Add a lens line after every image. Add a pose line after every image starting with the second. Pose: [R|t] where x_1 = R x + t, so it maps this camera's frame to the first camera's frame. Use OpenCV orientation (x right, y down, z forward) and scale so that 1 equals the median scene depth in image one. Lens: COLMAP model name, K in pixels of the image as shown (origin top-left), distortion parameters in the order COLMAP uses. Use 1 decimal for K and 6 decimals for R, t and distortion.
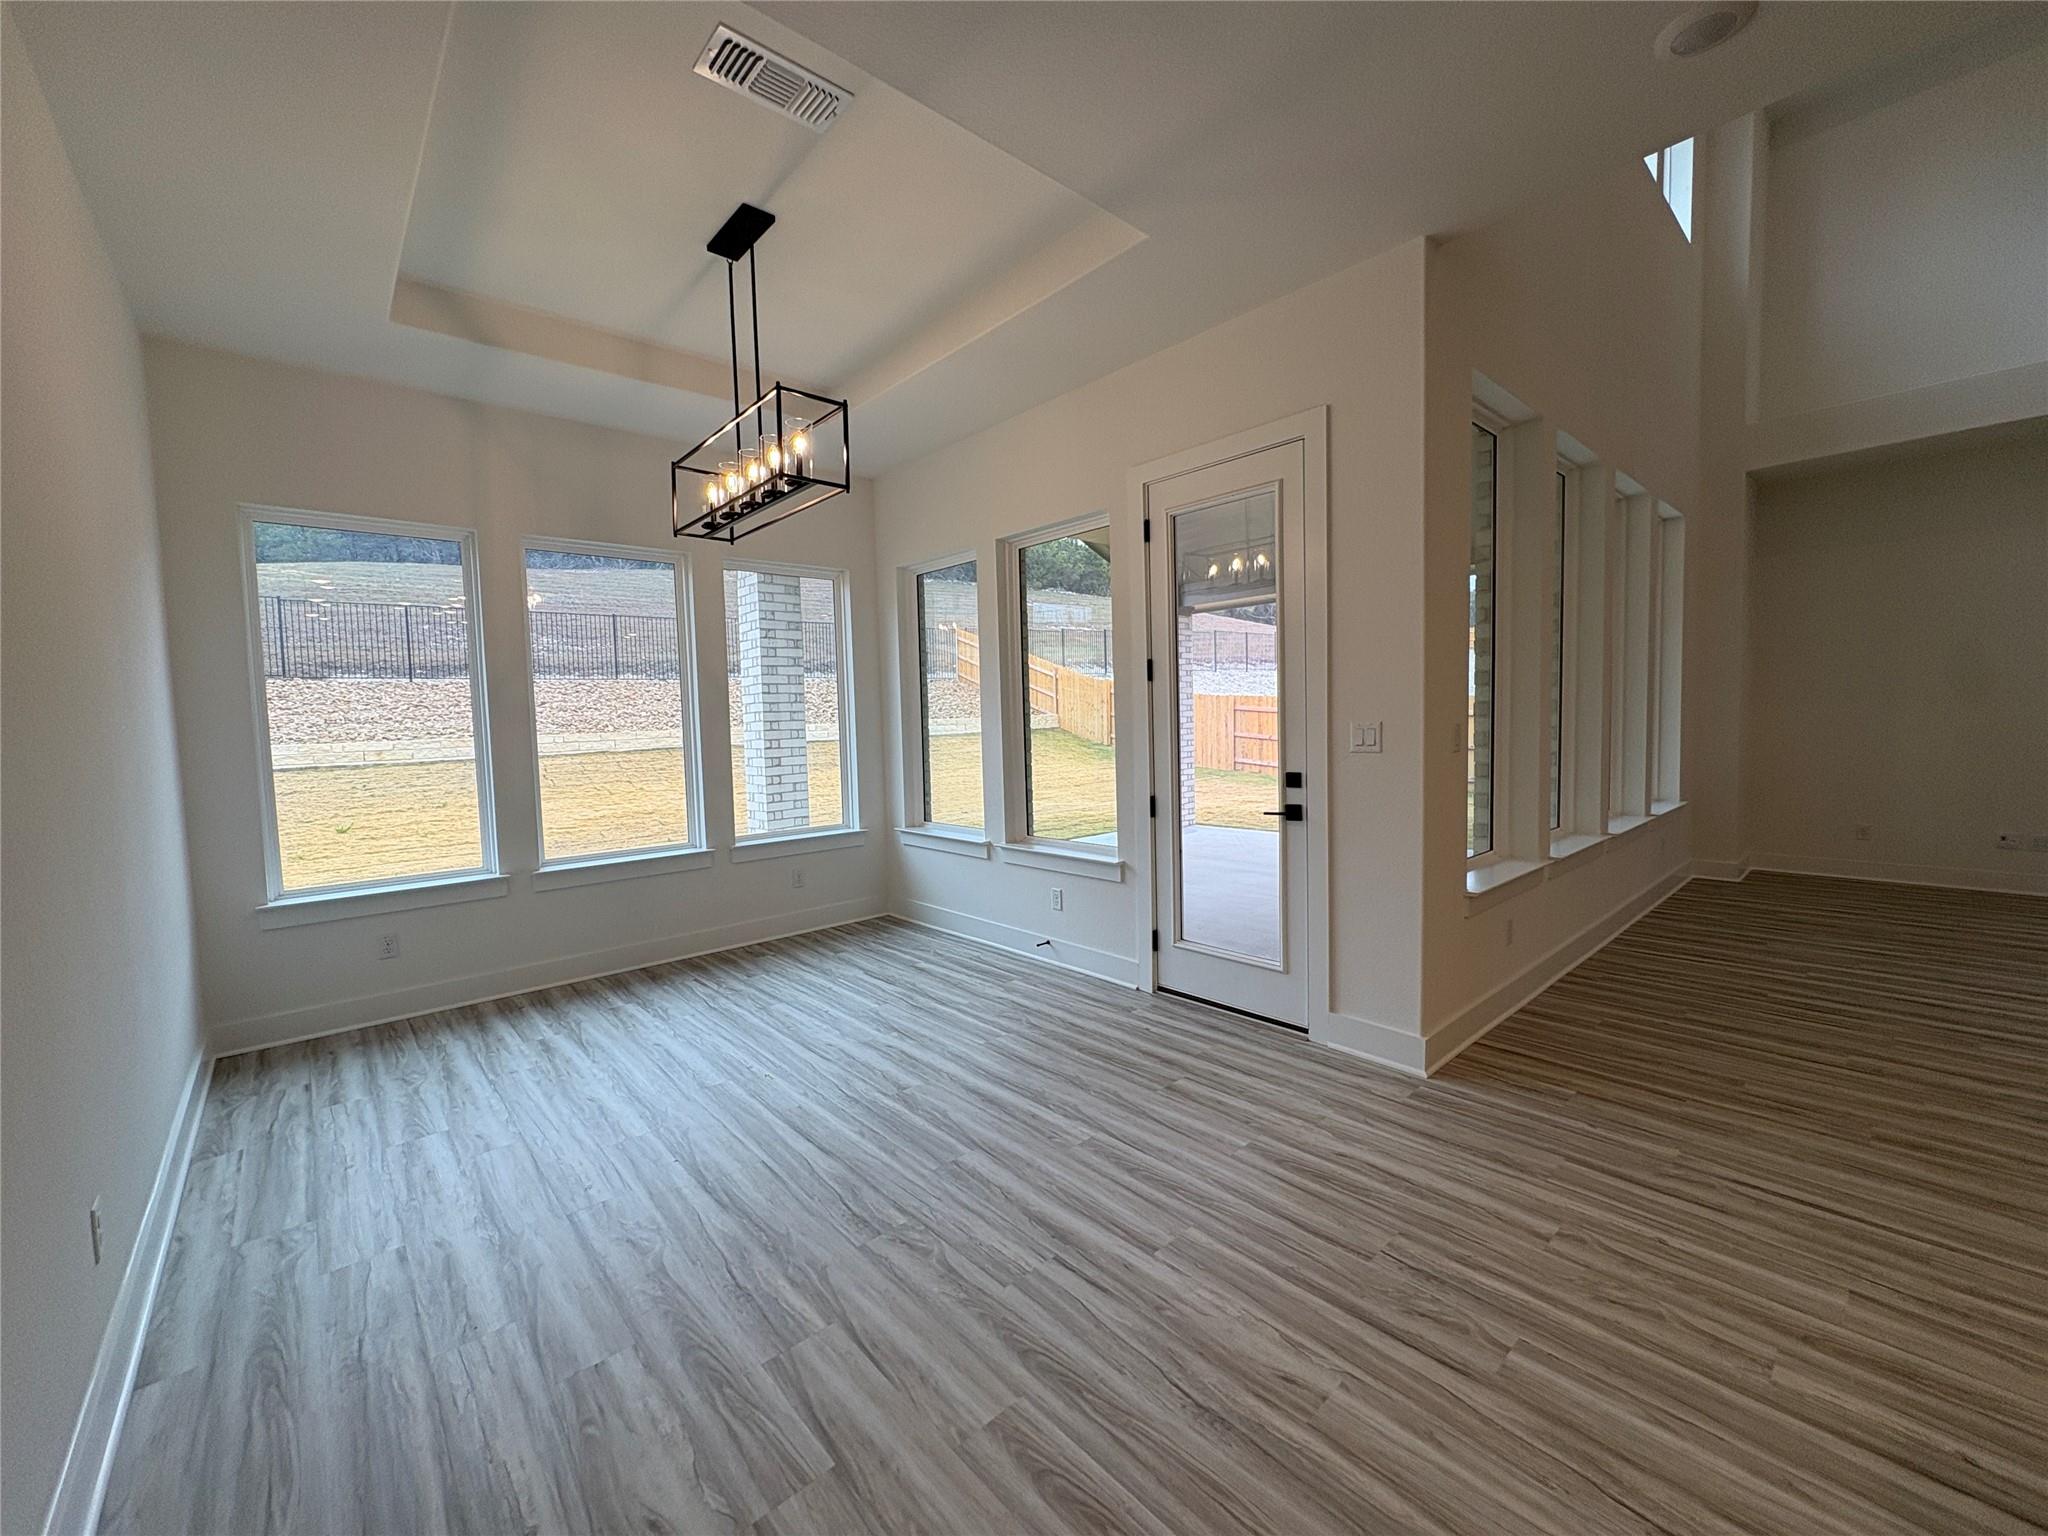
lens RADIAL K [[813.8, 0, 1027.0], [0, 813.8, 757.6], [0, 0, 1]] dist [-0.000539, 0.000765]
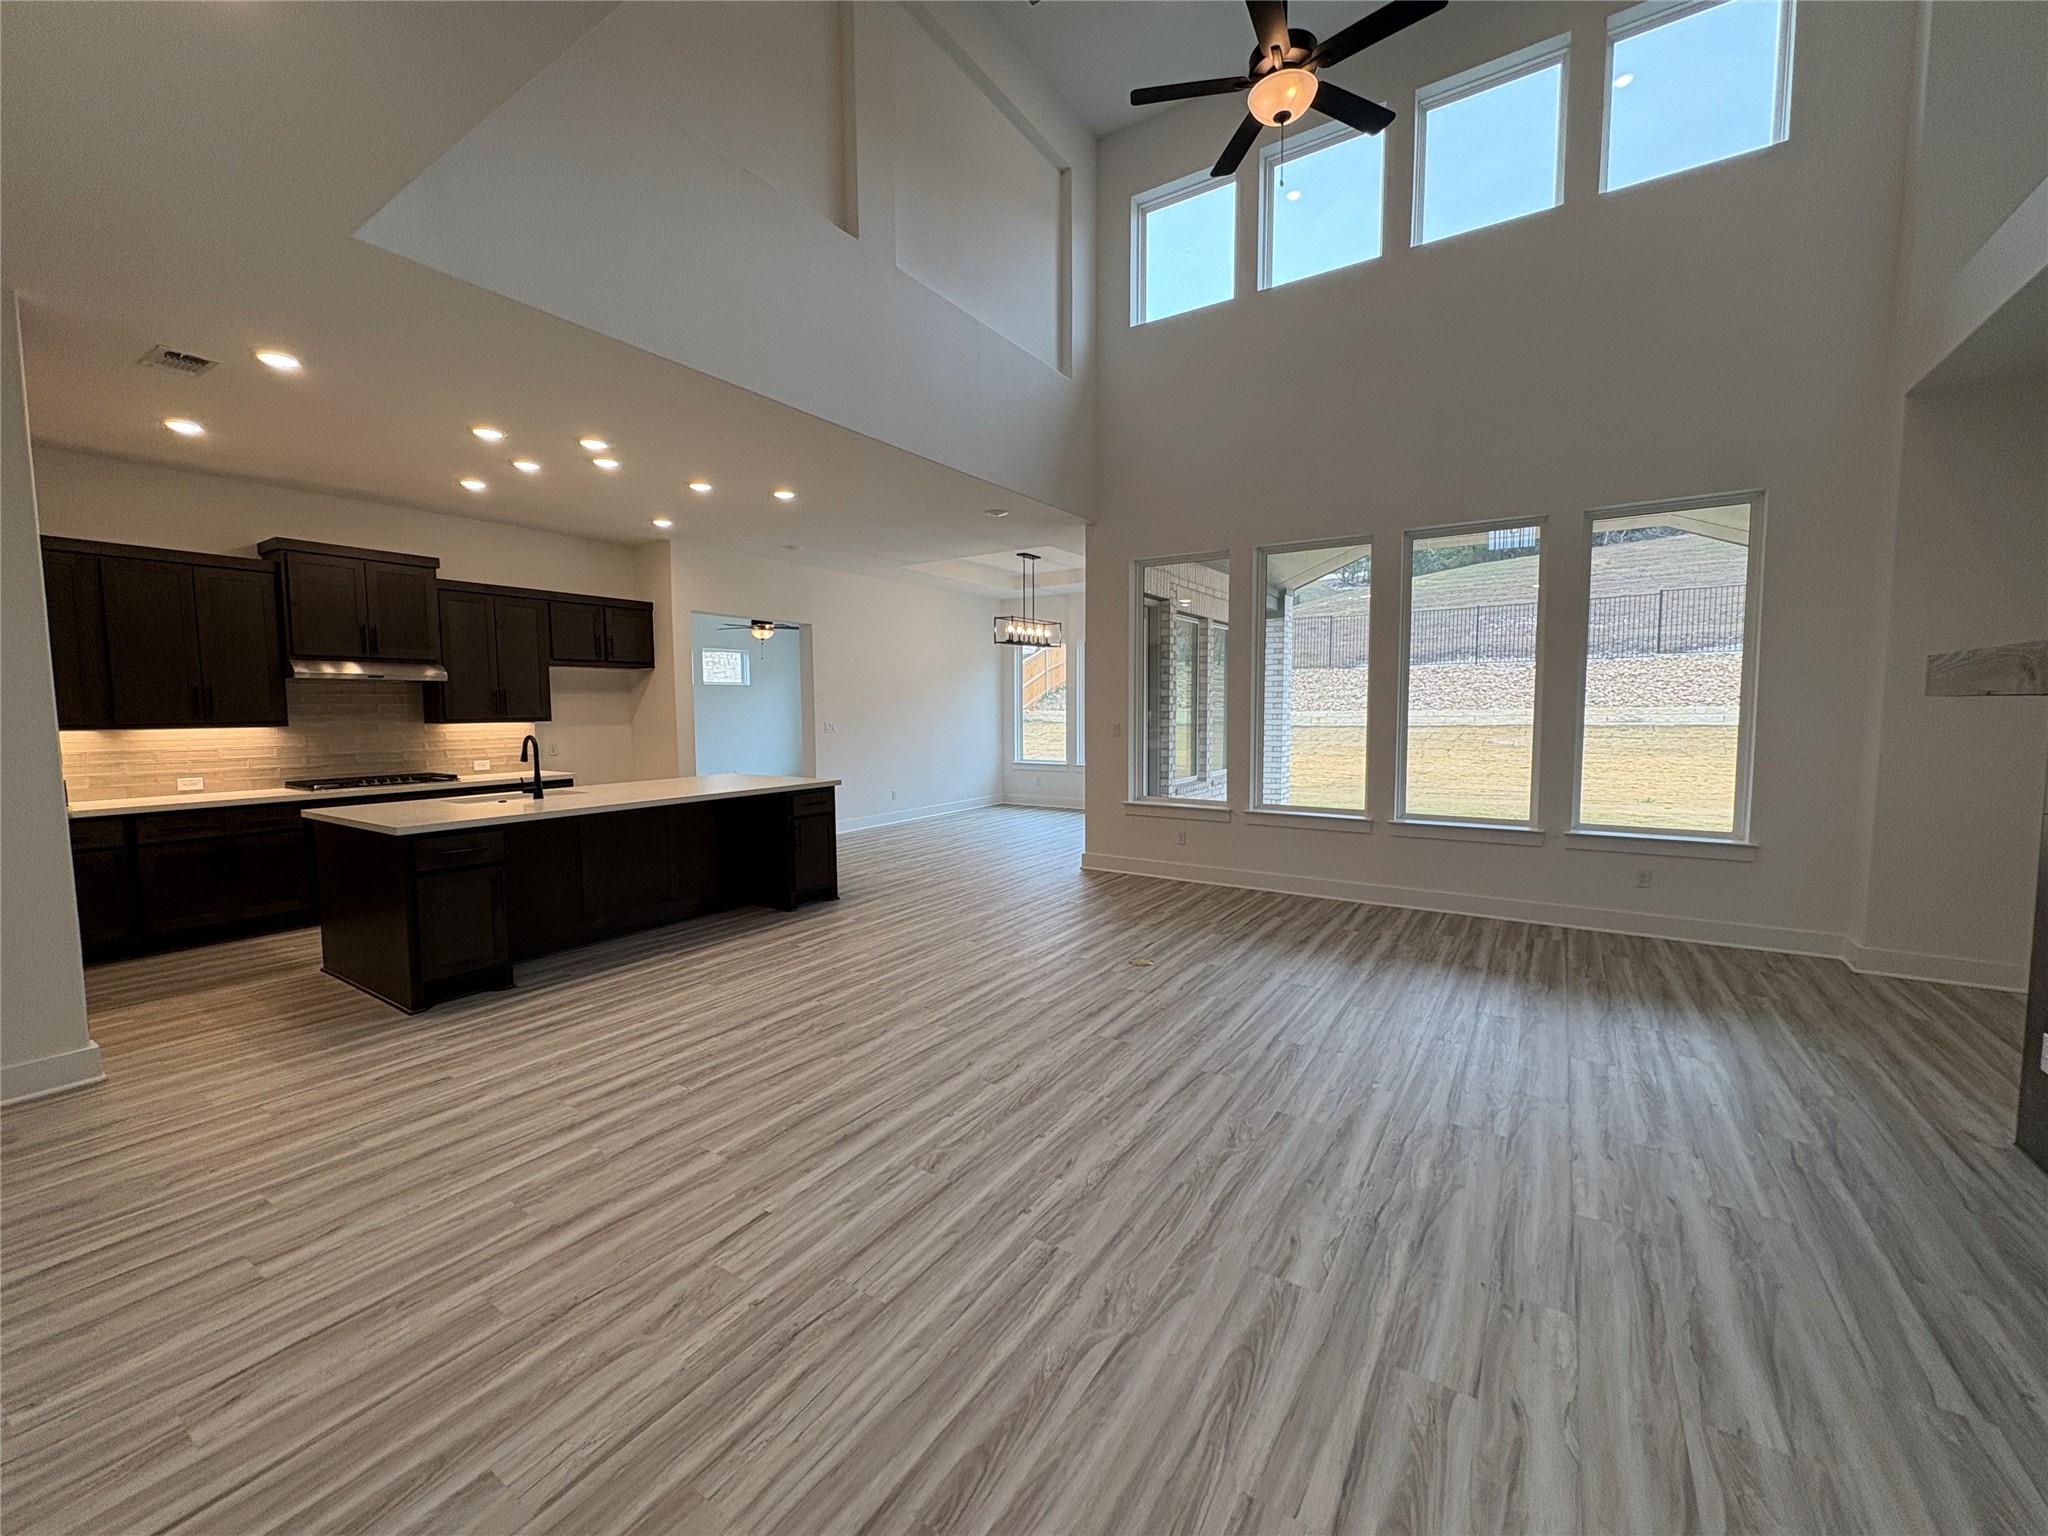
lens RADIAL K [[813.8, 0, 1020.3], [0, 813.8, 769.9], [0, 0, 1]] dist [-0.000539, 0.000765]
pose [[0.252731, 0.101101, -0.962240, 0.500136], [-0.047546, 0.994622, 0.092016, -0.021023], [0.966368, 0.022496, 0.256179, 0.034569]]
